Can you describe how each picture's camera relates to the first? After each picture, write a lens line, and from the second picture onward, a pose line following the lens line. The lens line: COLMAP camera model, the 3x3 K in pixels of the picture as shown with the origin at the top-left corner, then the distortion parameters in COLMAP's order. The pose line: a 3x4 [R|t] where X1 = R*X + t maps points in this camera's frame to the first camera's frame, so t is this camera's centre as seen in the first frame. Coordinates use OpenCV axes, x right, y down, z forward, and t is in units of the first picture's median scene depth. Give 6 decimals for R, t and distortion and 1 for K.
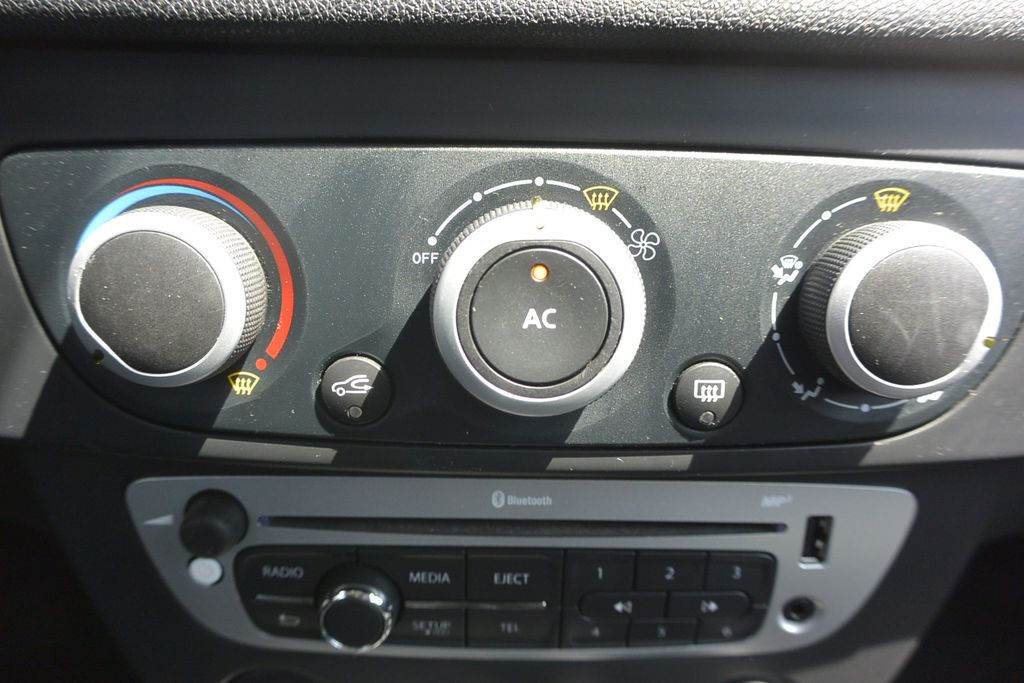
lens RADIAL K [[780.5, 0, 511.1], [0, 780.5, 342.0], [0, 0, 1]] dist [-0.008802, 0.015710]
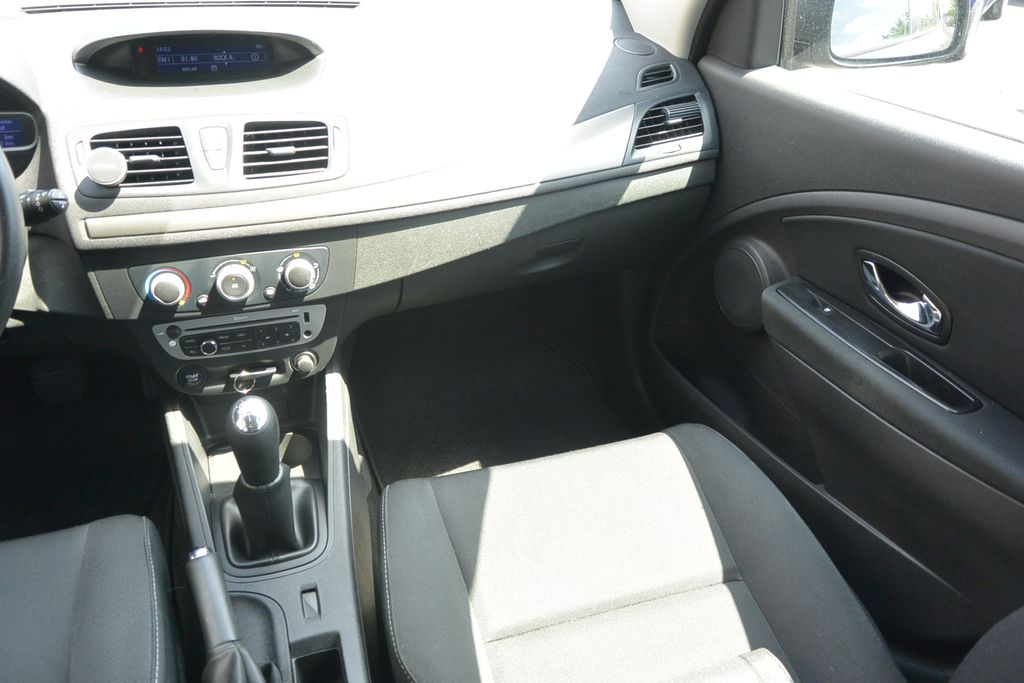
lens RADIAL K [[780.5, 0, 507.9], [0, 780.5, 337.4], [0, 0, 1]] dist [-0.008802, 0.015710]
pose [[0.952697, -0.151830, 0.263281, 0.304170], [0.102536, 0.976055, 0.191844, -0.444619], [-0.286104, -0.155773, 0.945452, -4.130259]]
